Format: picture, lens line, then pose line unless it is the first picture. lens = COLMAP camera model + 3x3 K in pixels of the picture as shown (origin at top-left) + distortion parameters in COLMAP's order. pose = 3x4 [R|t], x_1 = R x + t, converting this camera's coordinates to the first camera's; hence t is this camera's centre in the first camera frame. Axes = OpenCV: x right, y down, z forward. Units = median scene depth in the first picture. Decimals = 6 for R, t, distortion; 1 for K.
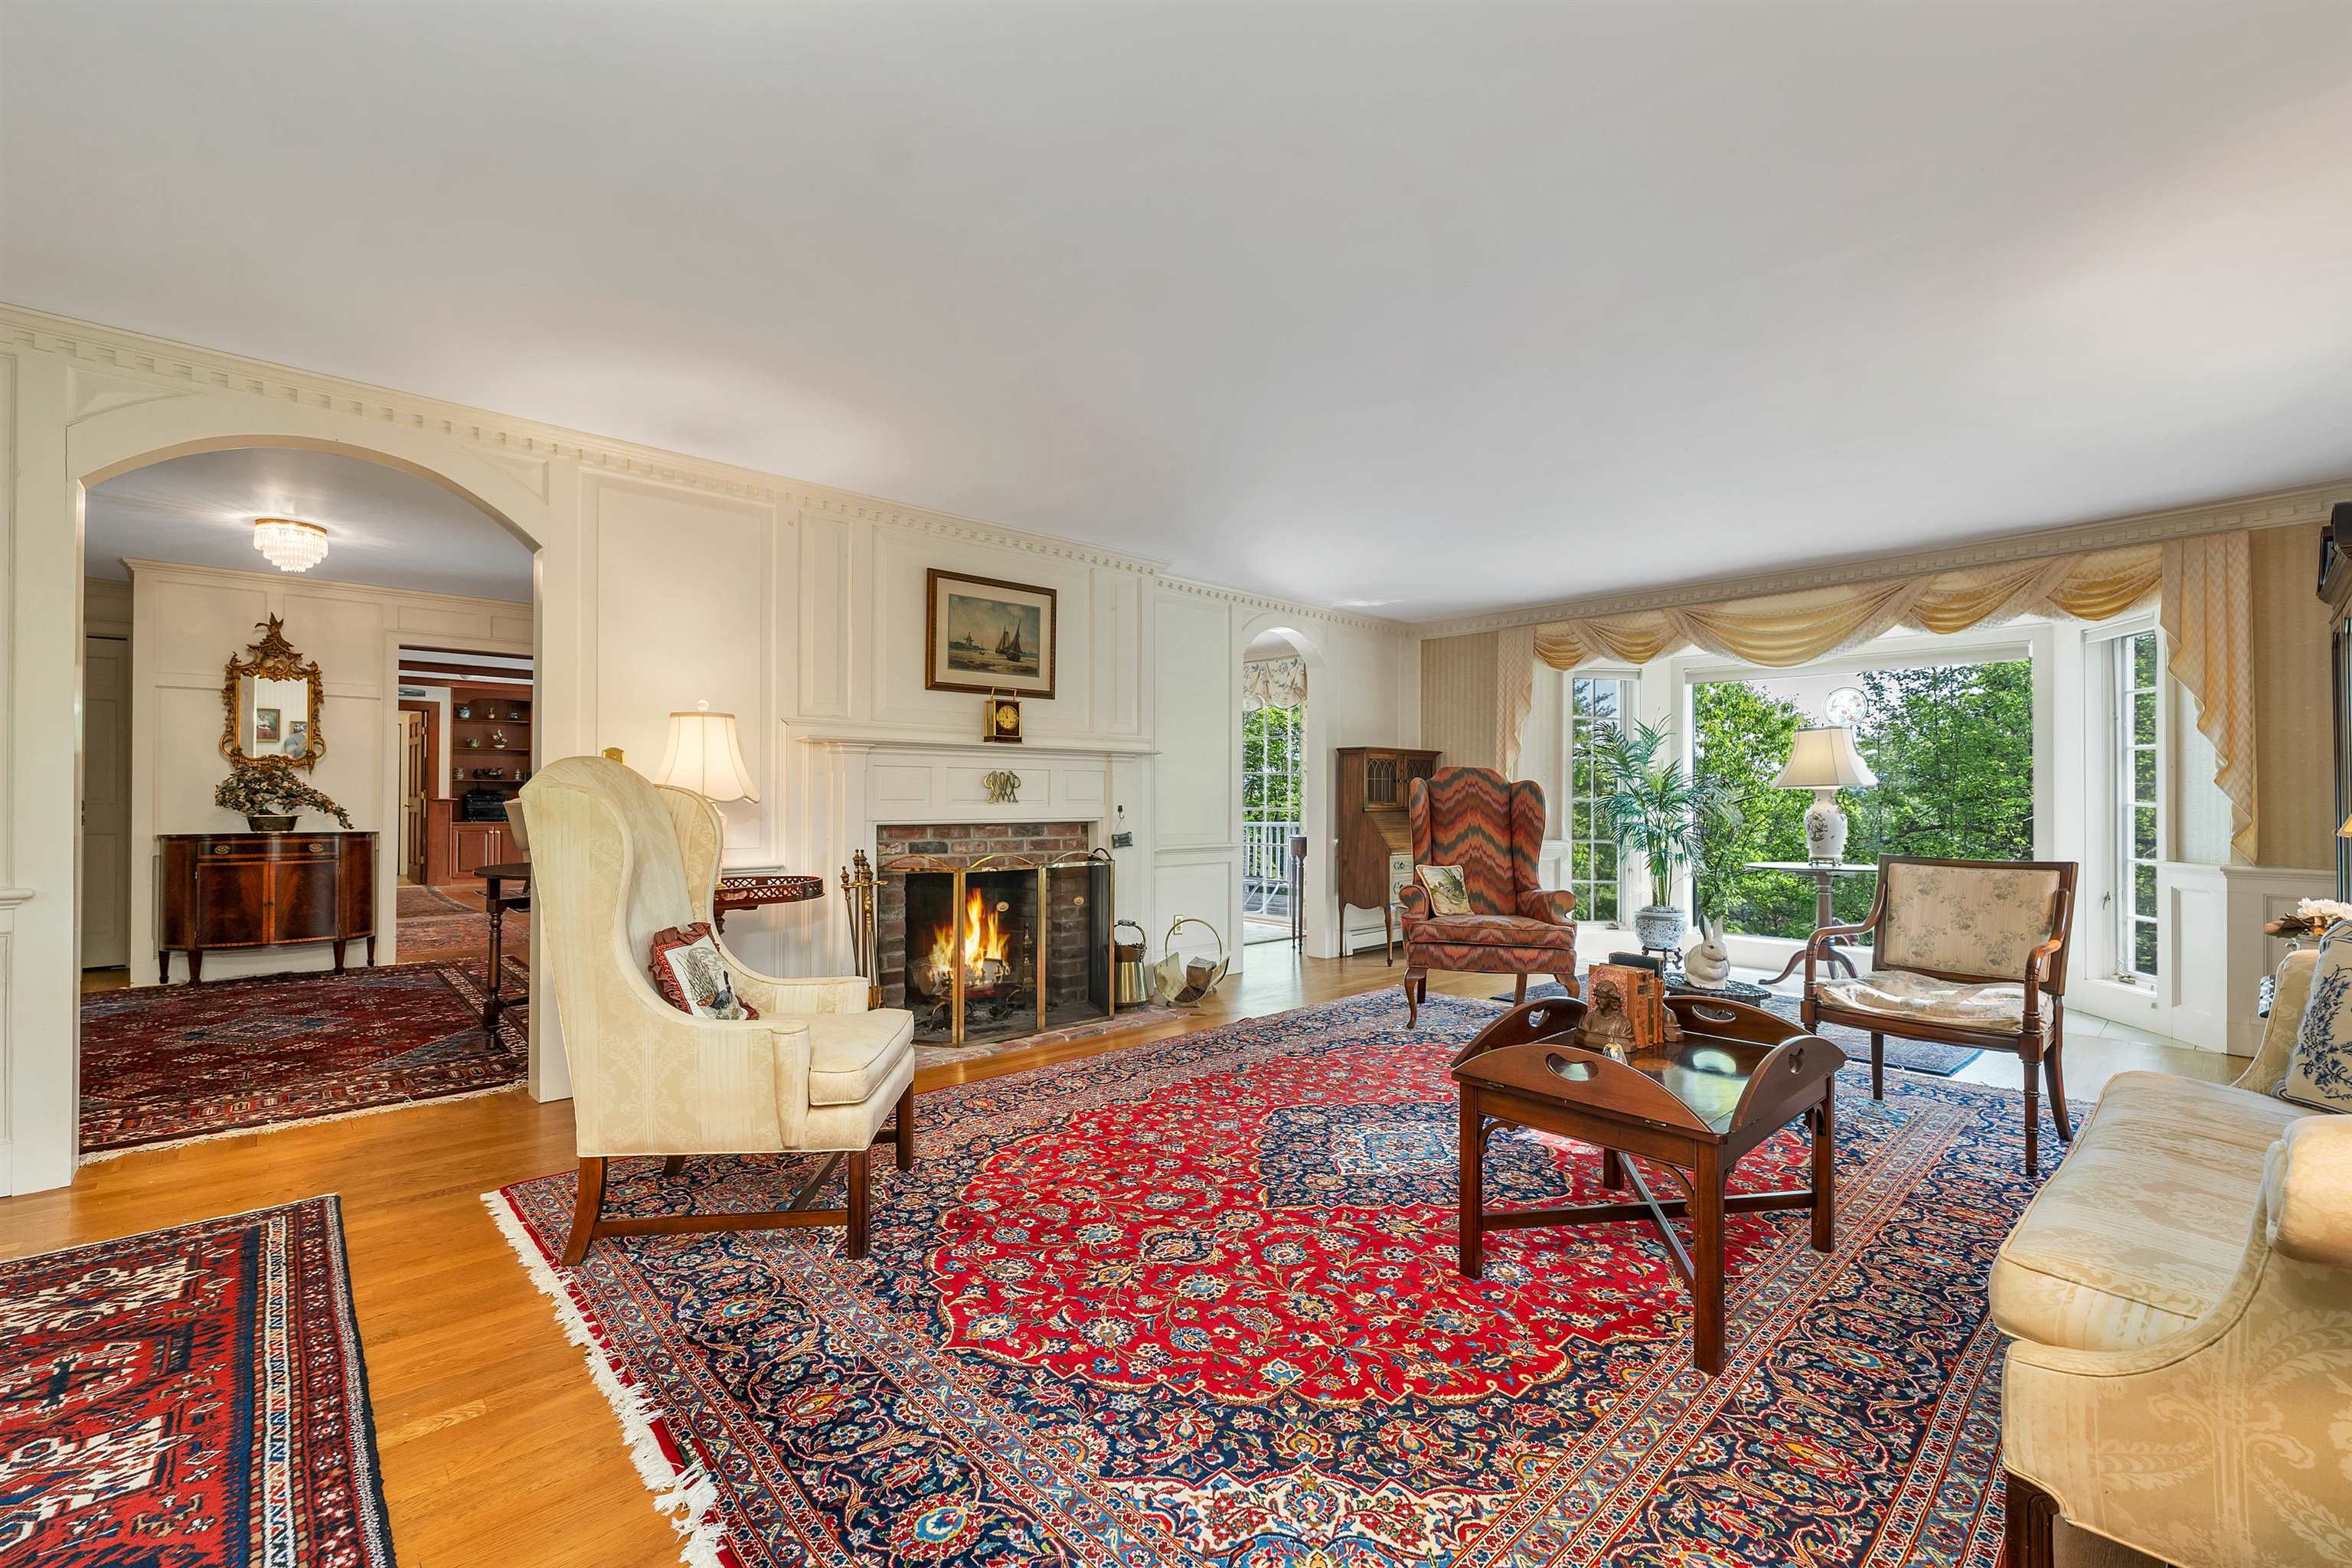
lens RADIAL K [[985.7, 0, 1179.4], [0, 985.7, 789.5], [0, 0, 1]] dist [0.001620, -0.000928]
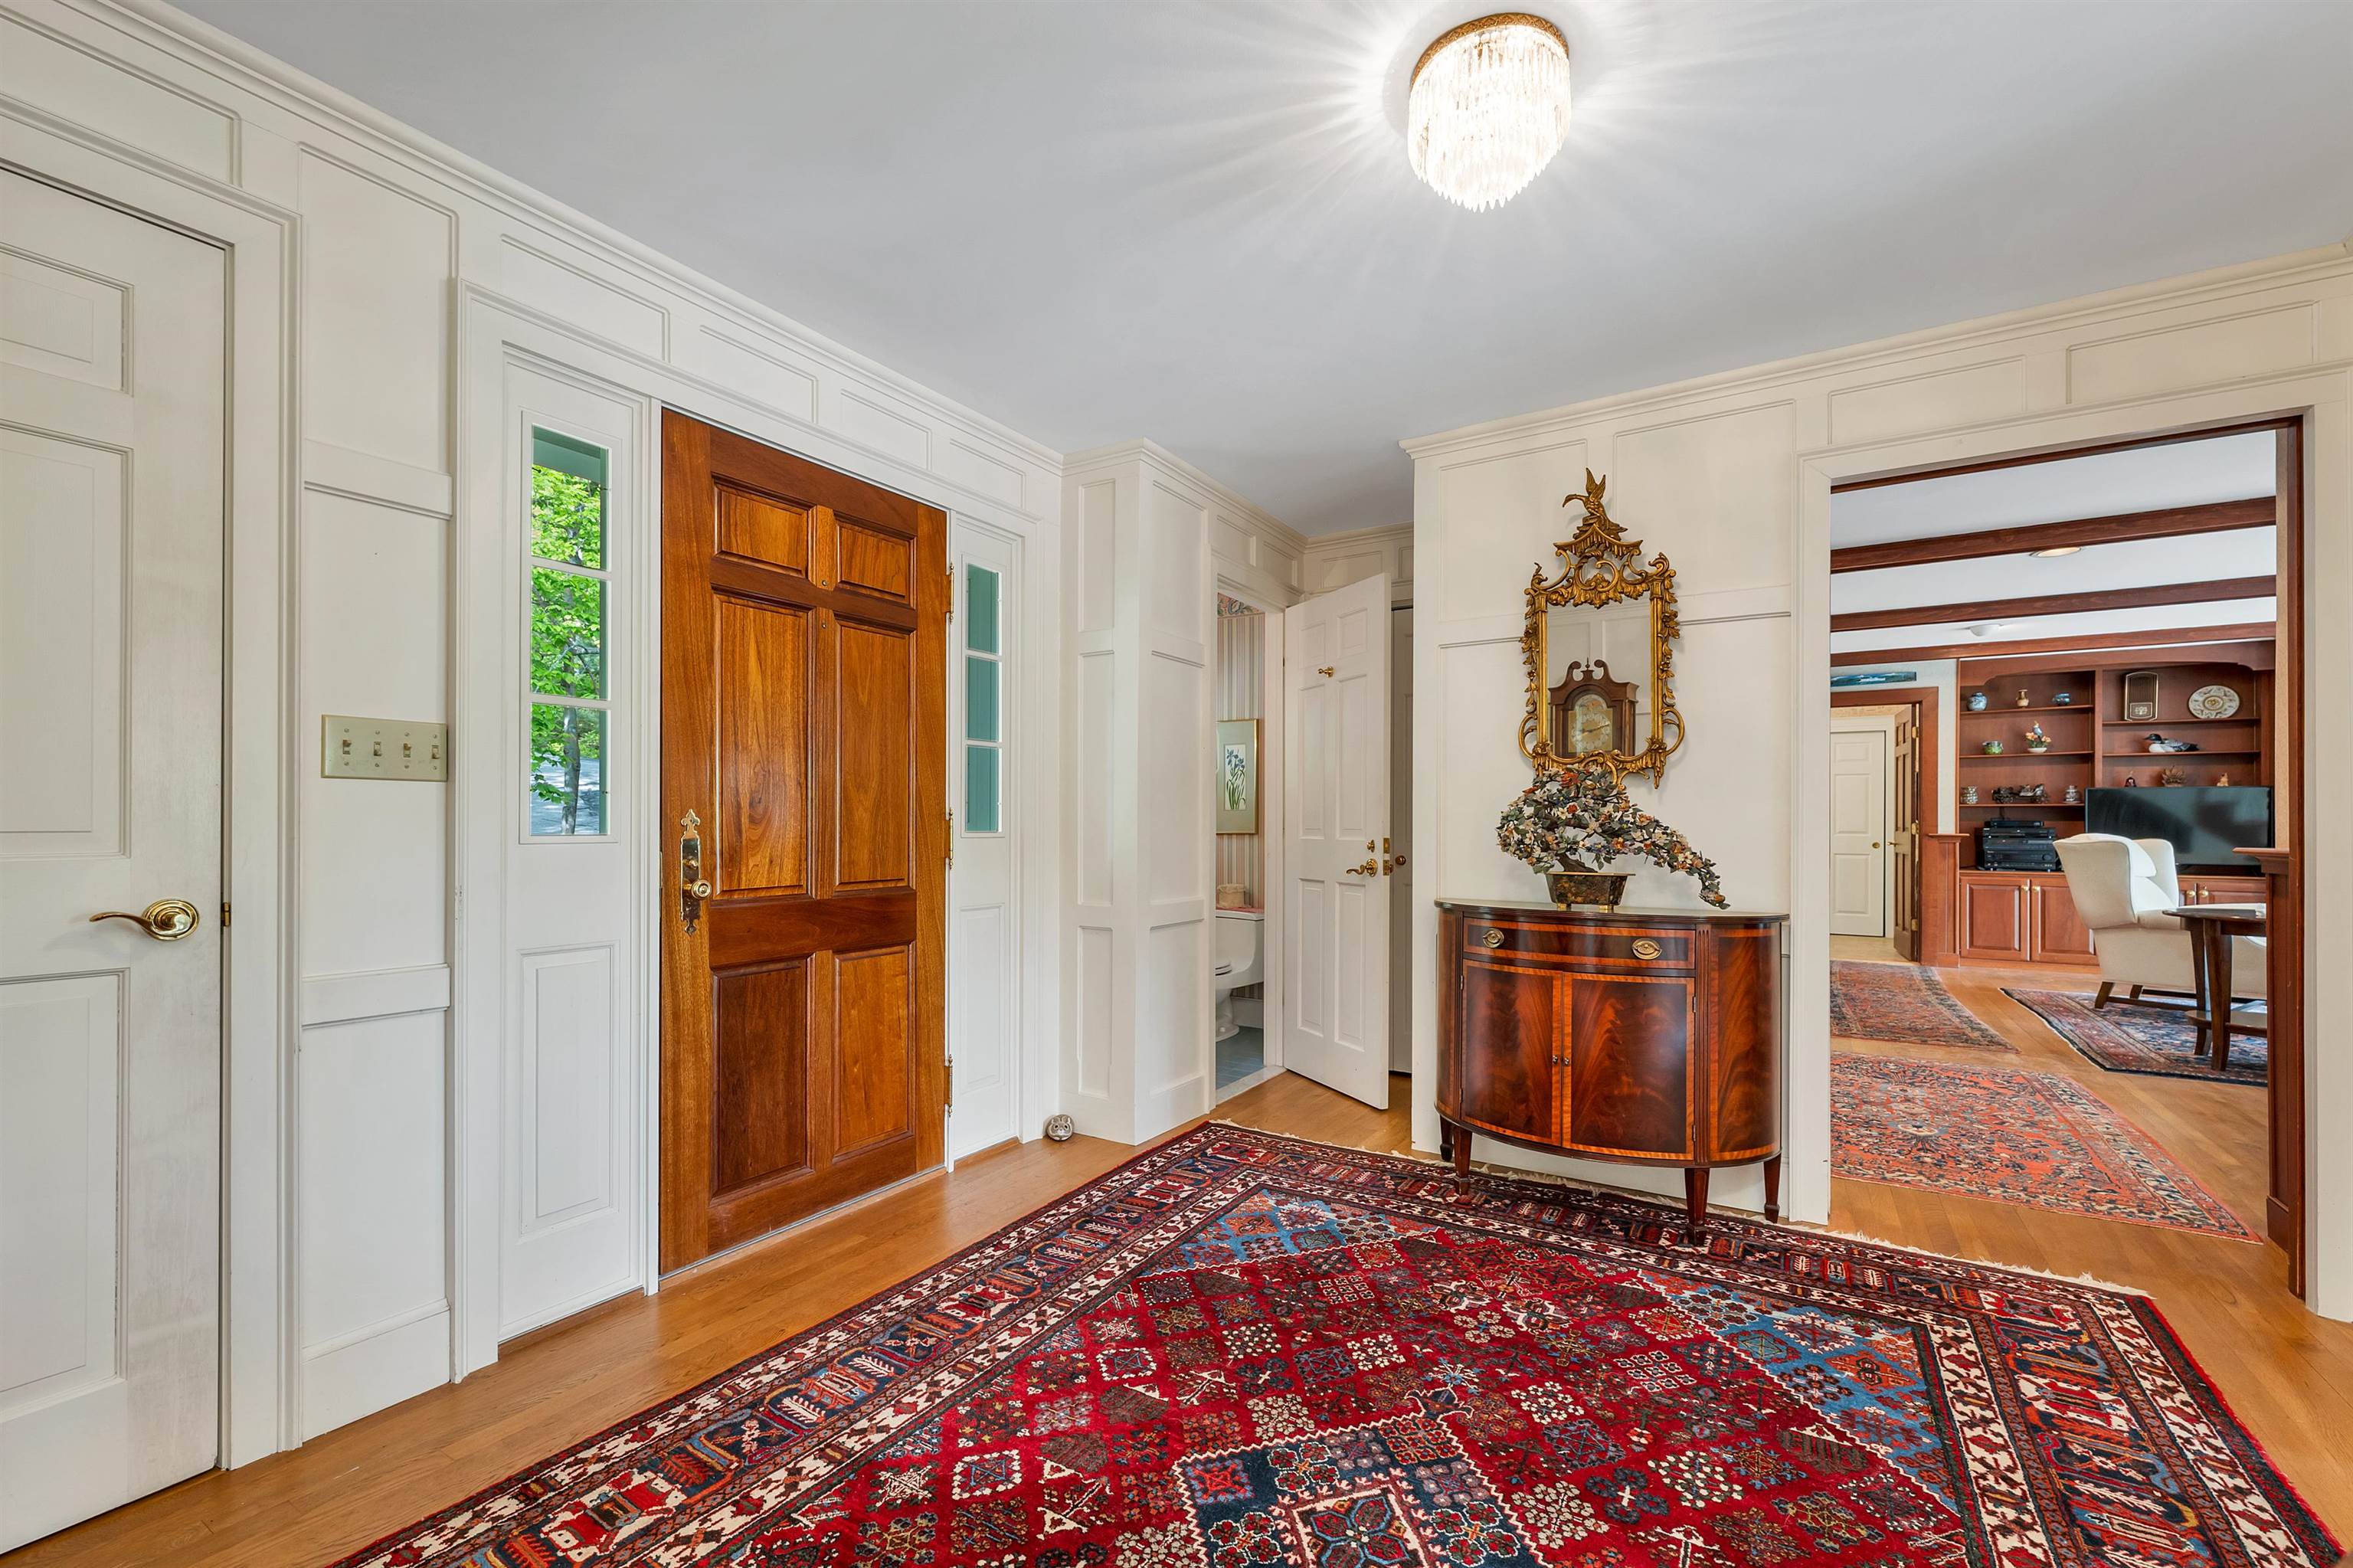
lens RADIAL K [[986.1, 0, 1165.2], [0, 986.1, 821.9], [0, 0, 1]] dist [0.001620, -0.000928]
pose [[0.255596, -0.004557, -0.966773, -0.643174], [0.005275, 0.999981, -0.003319, 0.001765], [0.966769, -0.004251, 0.255616, 0.869653]]
